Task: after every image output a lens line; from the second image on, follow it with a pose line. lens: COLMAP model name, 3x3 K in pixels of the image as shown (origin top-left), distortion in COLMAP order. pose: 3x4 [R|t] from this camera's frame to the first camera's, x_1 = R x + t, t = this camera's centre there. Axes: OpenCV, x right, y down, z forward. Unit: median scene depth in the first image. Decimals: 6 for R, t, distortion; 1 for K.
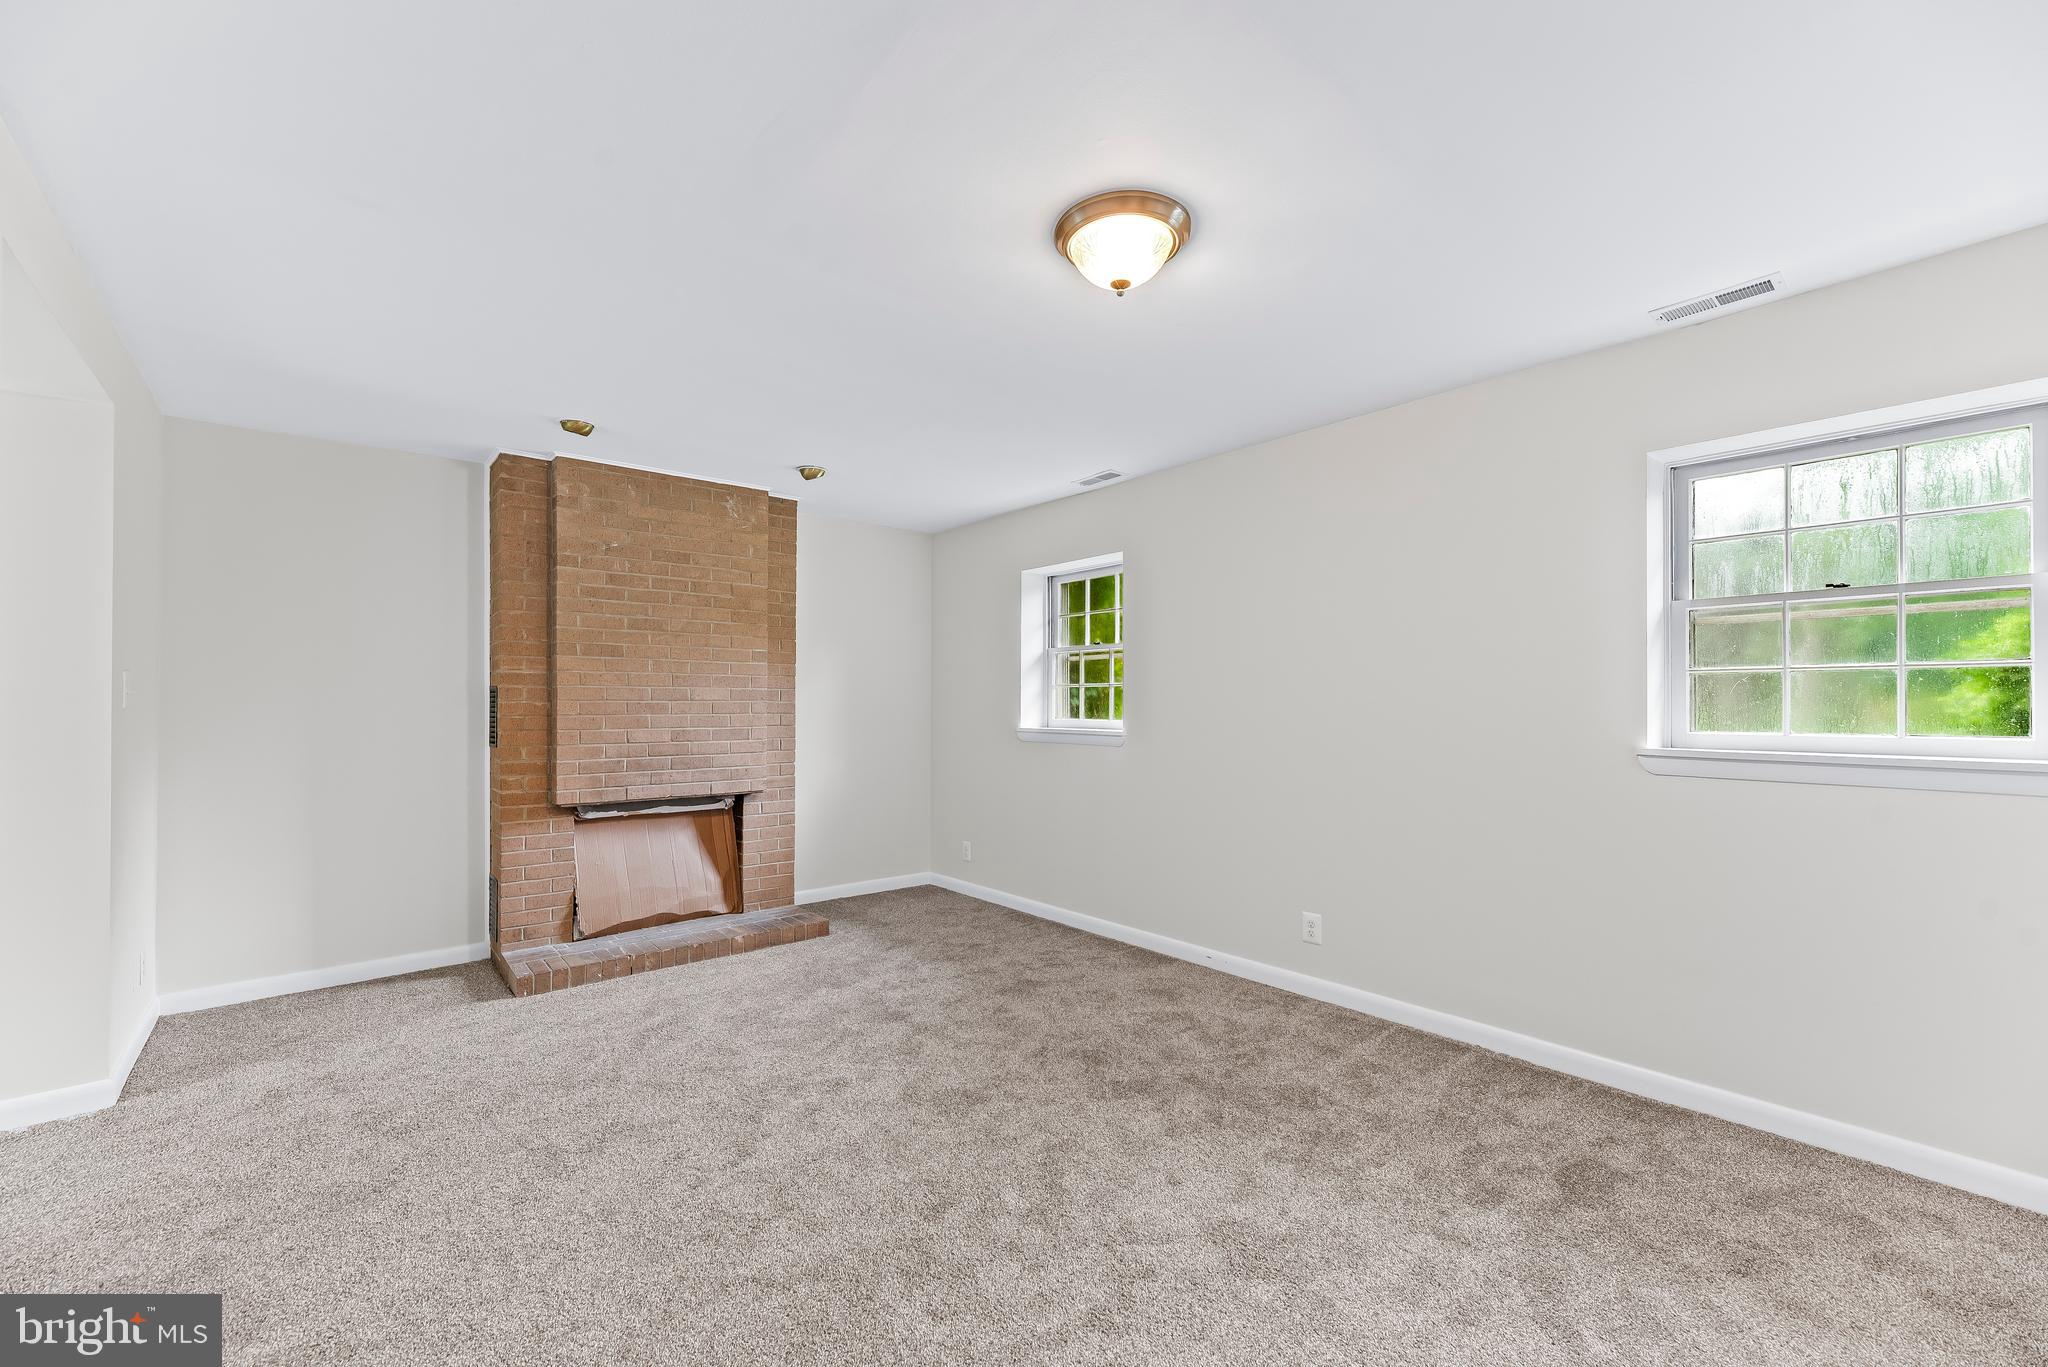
lens RADIAL K [[804.1, 0, 1024.2], [0, 804.1, 696.9], [0, 0, 1]] dist [0.000815, 0.000069]
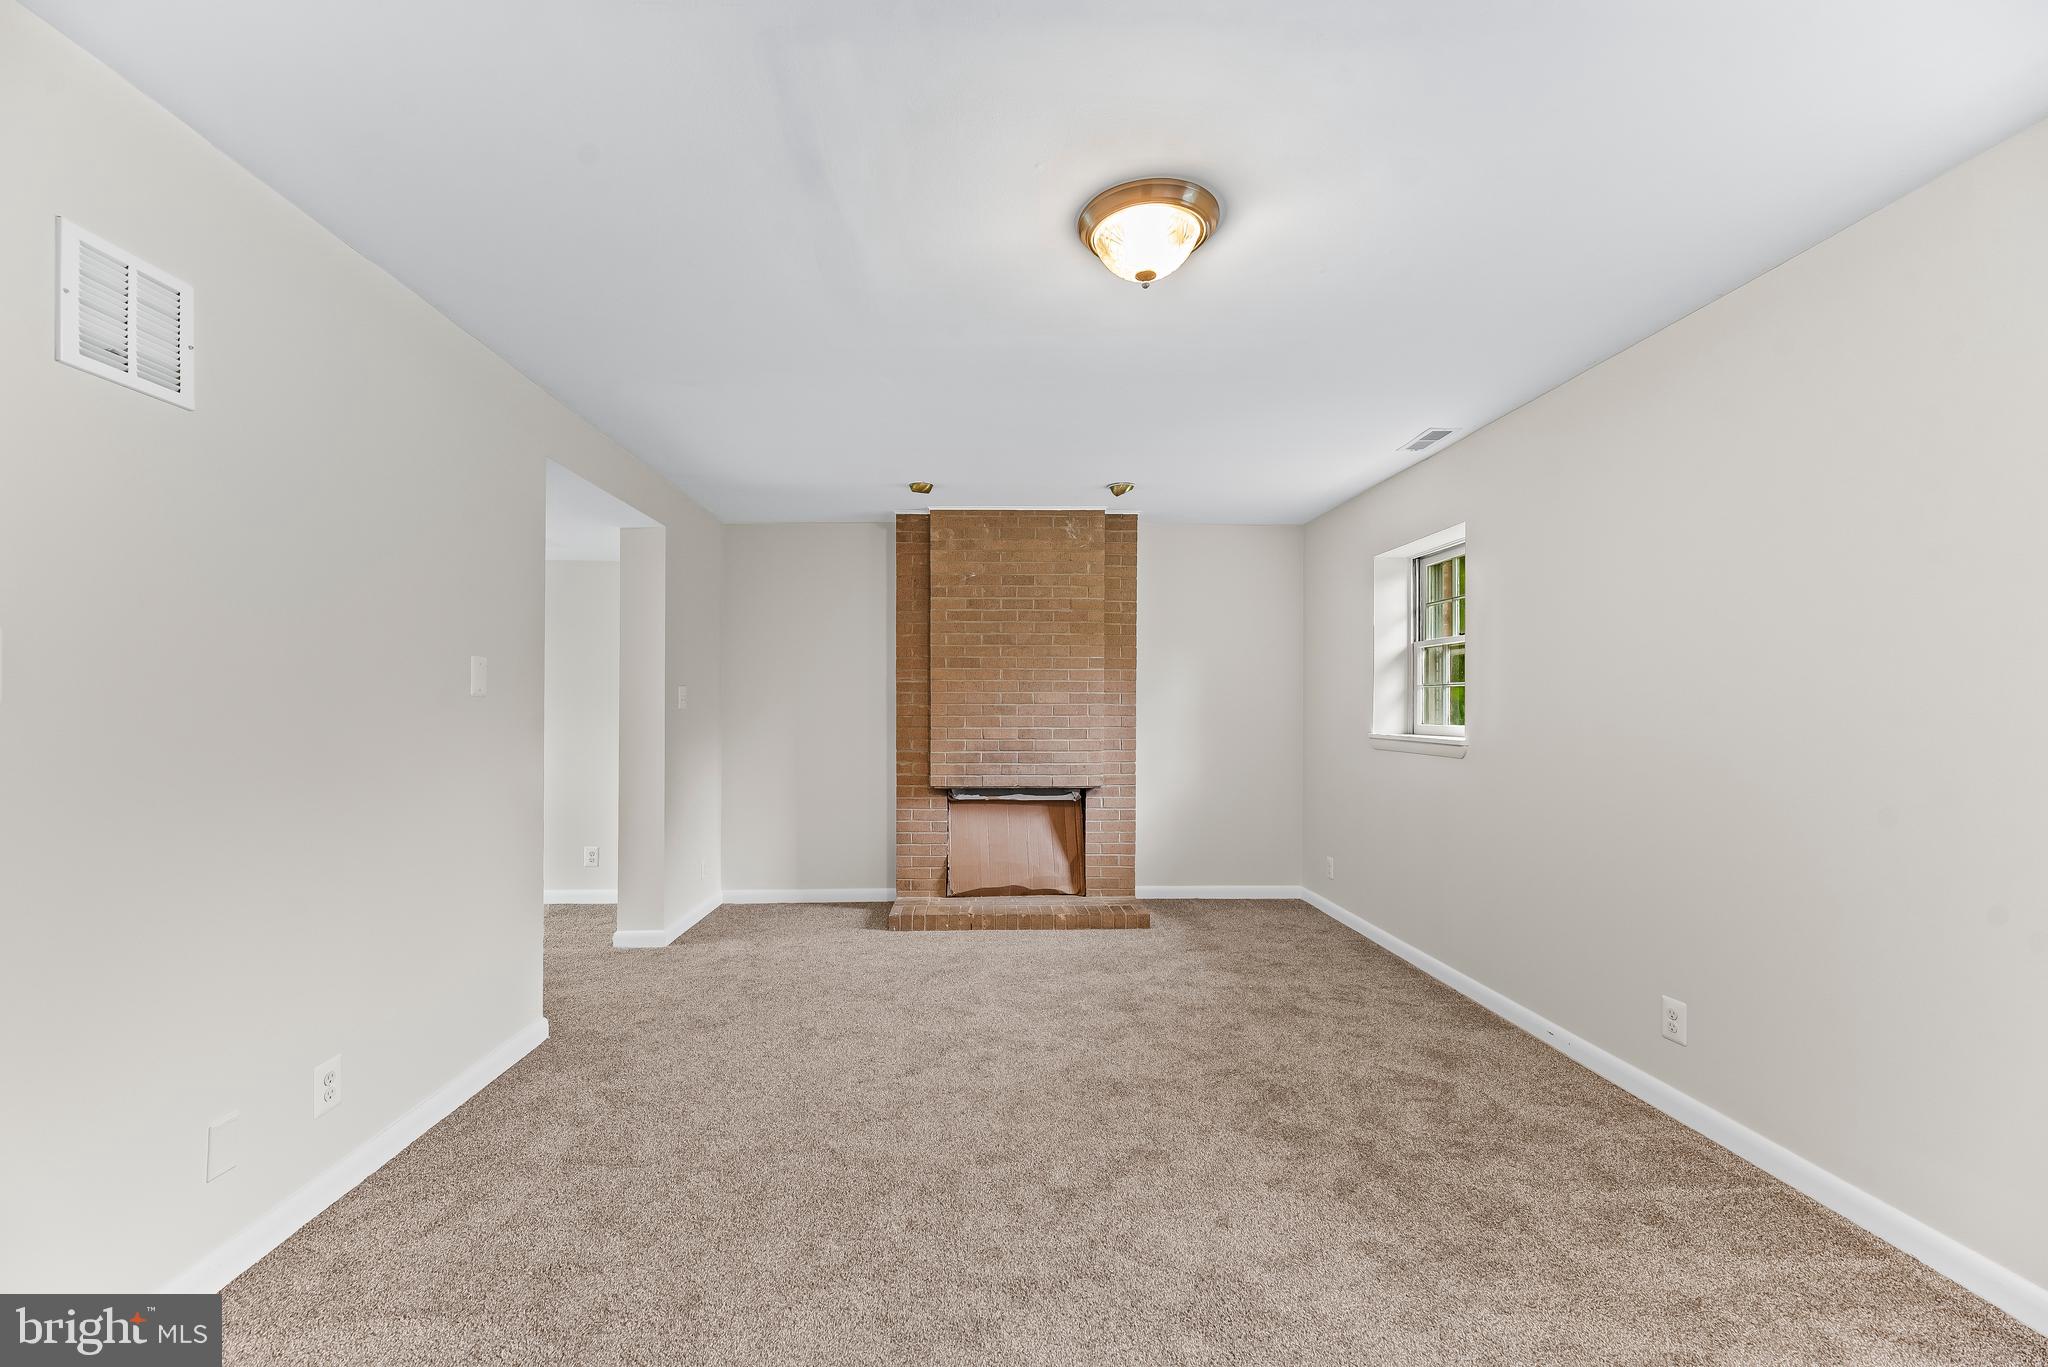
lens RADIAL K [[839.6, 0, 1048.8], [0, 839.6, 699.8], [0, 0, 1]] dist [-0.000029, -0.000233]
pose [[0.793168, -0.004502, -0.608986, 0.351654], [0.004393, 0.999989, -0.001670, 0.001296], [0.608987, -0.001350, 0.793179, 0.065477]]
